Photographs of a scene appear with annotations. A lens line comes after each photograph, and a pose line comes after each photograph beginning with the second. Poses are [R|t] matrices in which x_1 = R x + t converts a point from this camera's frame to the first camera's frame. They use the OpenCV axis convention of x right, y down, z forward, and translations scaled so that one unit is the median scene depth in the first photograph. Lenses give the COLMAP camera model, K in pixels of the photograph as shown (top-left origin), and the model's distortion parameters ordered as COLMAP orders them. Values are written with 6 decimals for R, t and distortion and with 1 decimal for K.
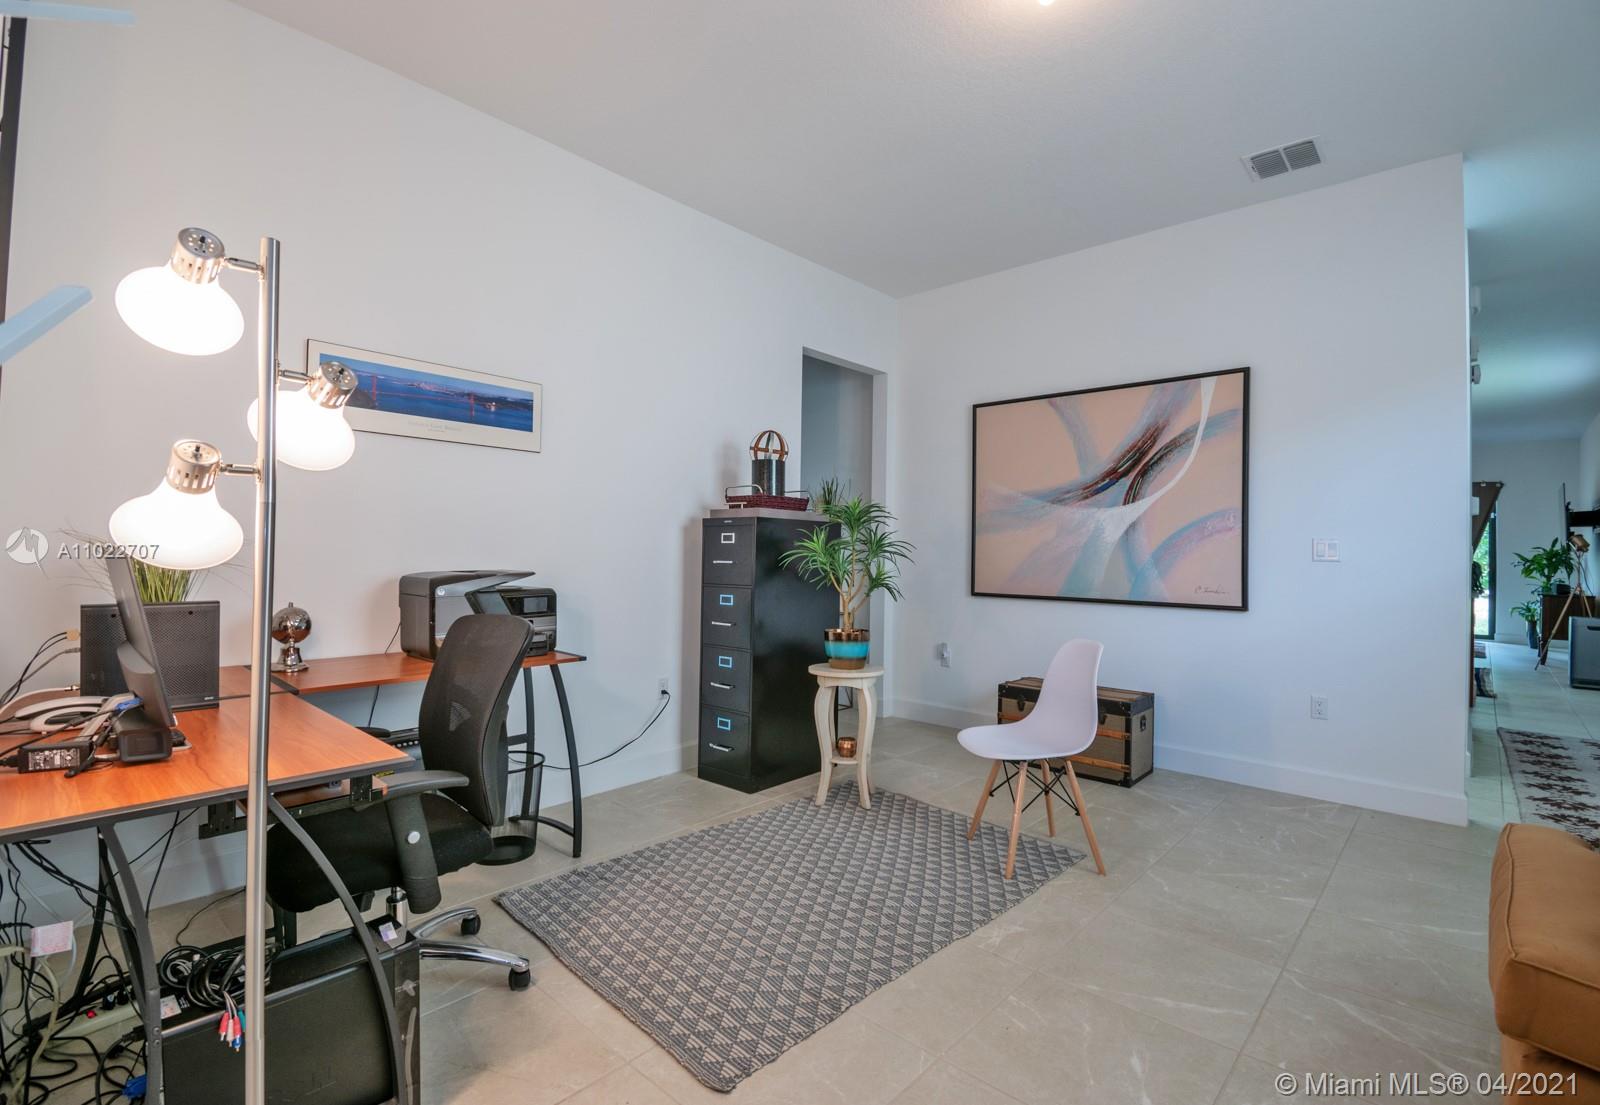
lens RADIAL K [[750.5, 0, 781.6], [0, 750.5, 533.0], [0, 0, 1]] dist [0.028678, -0.029036]
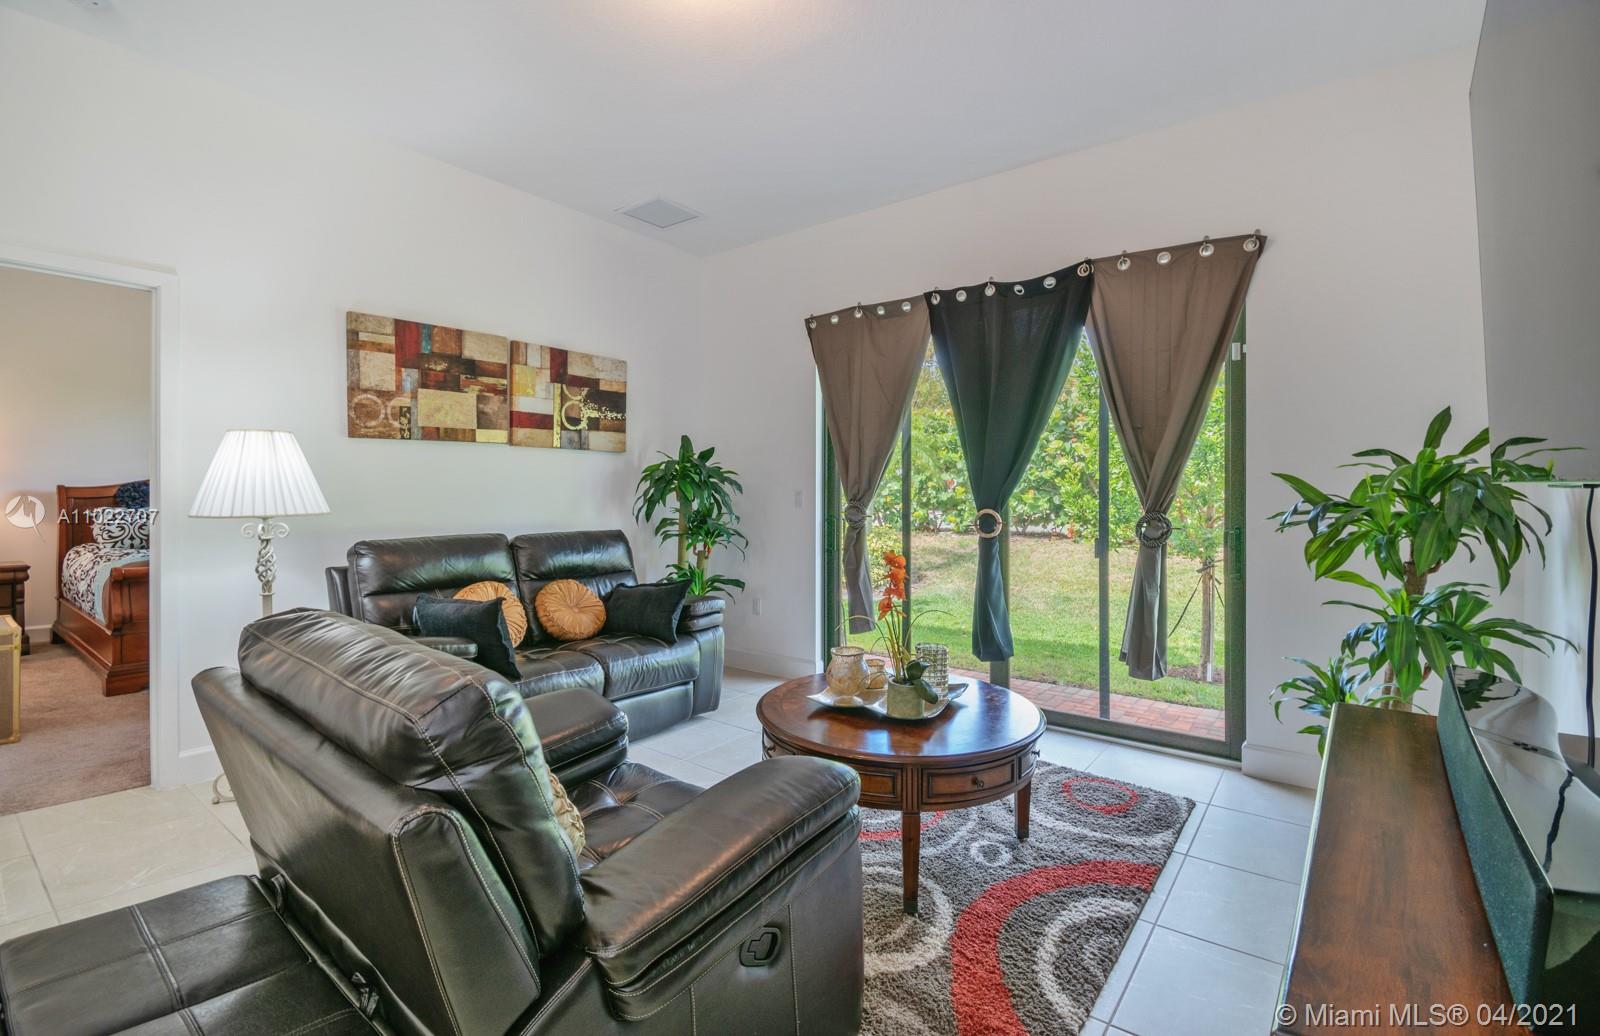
lens RADIAL K [[717.5, 0, 800.9], [0, 717.5, 490.3], [0, 0, 1]] dist [0.033789, -0.037468]
pose [[0.994560, -0.017614, 0.102670, 0.935201], [0.014757, 0.999484, 0.028522, 0.027285], [-0.103119, -0.026852, 0.994306, 0.918732]]
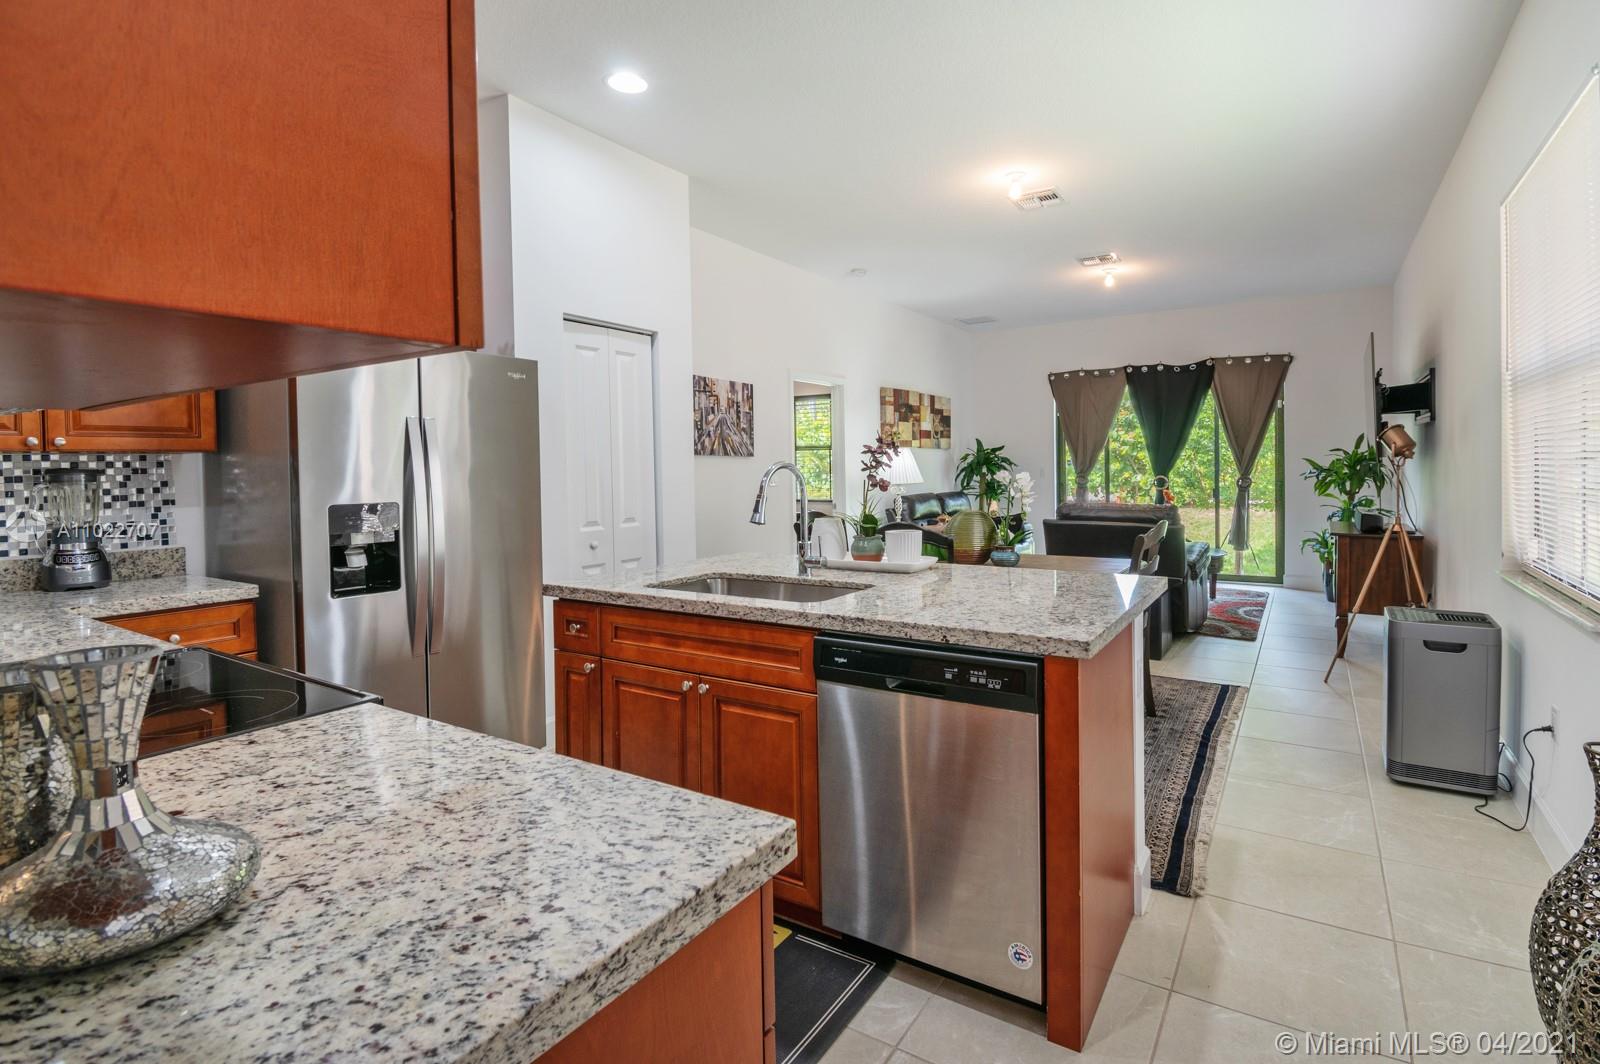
lens RADIAL K [[757.5, 0, 856.3], [0, 757.5, 481.4], [0, 0, 1]] dist [-0.000876, -0.000088]
pose [[0.977697, -0.038493, 0.206463, 0.532736], [0.029641, 0.998511, 0.045796, 0.005320], [-0.207919, -0.038655, 0.977382, 0.507939]]
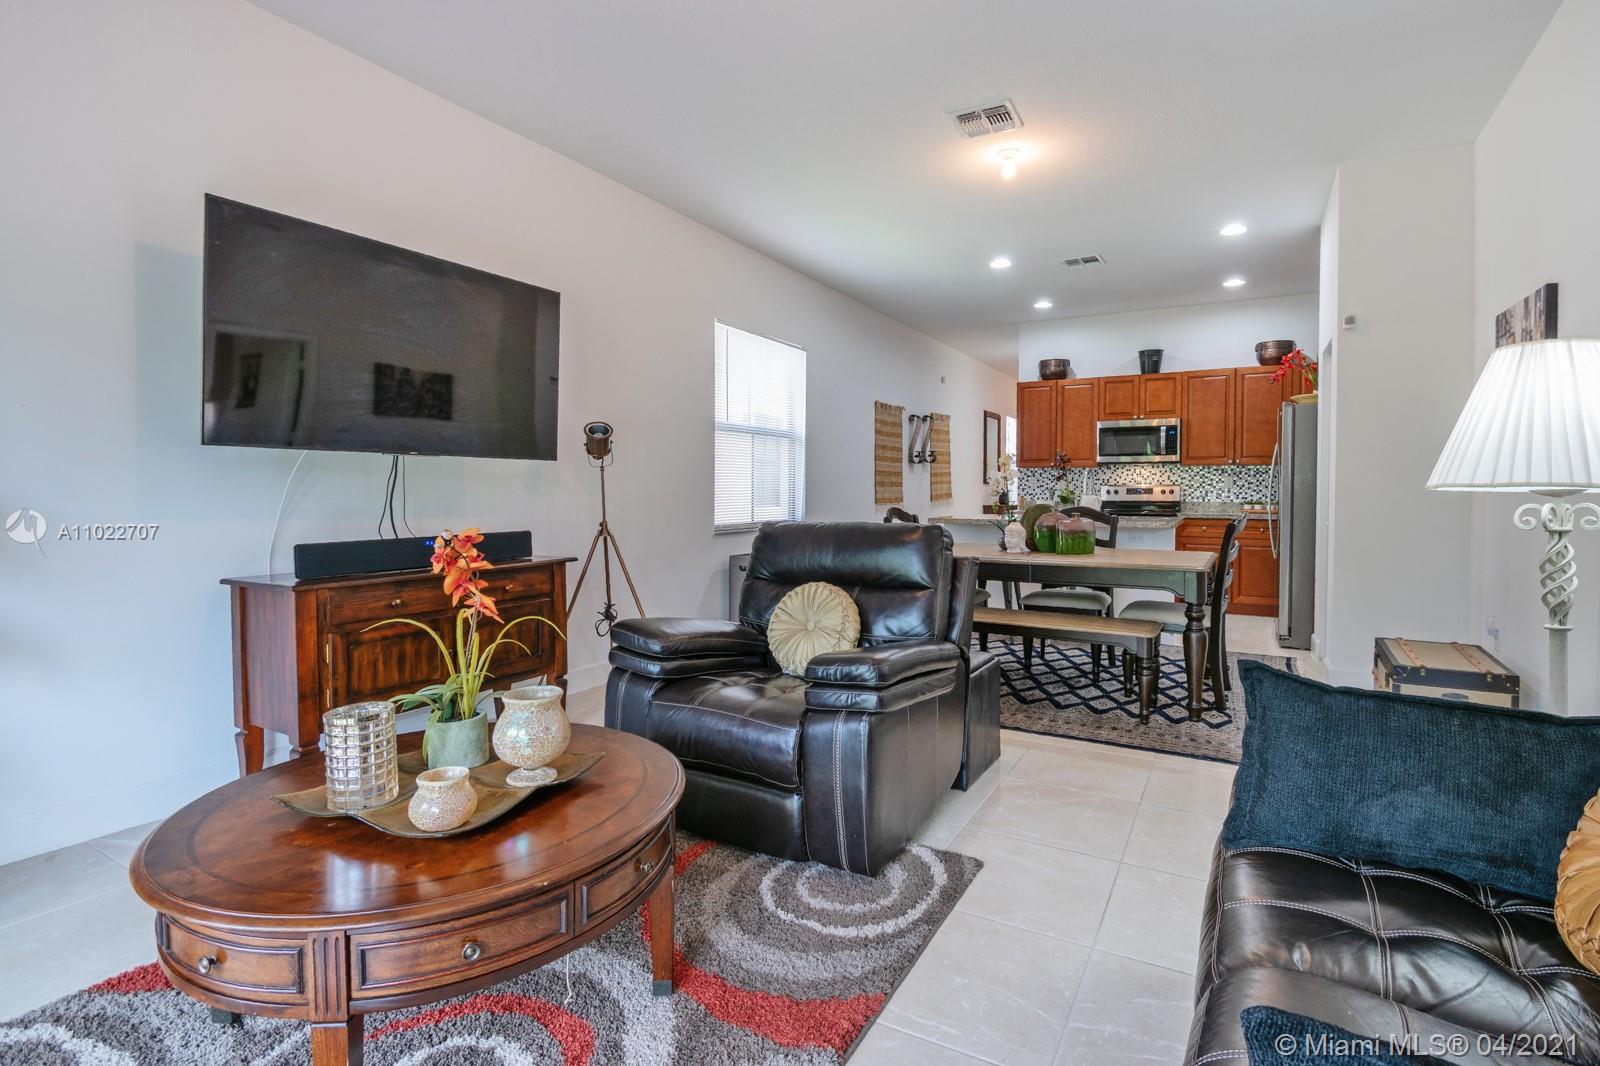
lens RADIAL K [[768.1, 0, 806.3], [0, 768.1, 511.9], [0, 0, 1]] dist [-0.002298, -0.000119]
pose [[-0.971891, -0.018999, -0.234665, 0.964051], [-0.019610, 0.999808, 0.000269, 0.054391], [0.234615, 0.004864, -0.972076, 1.386033]]
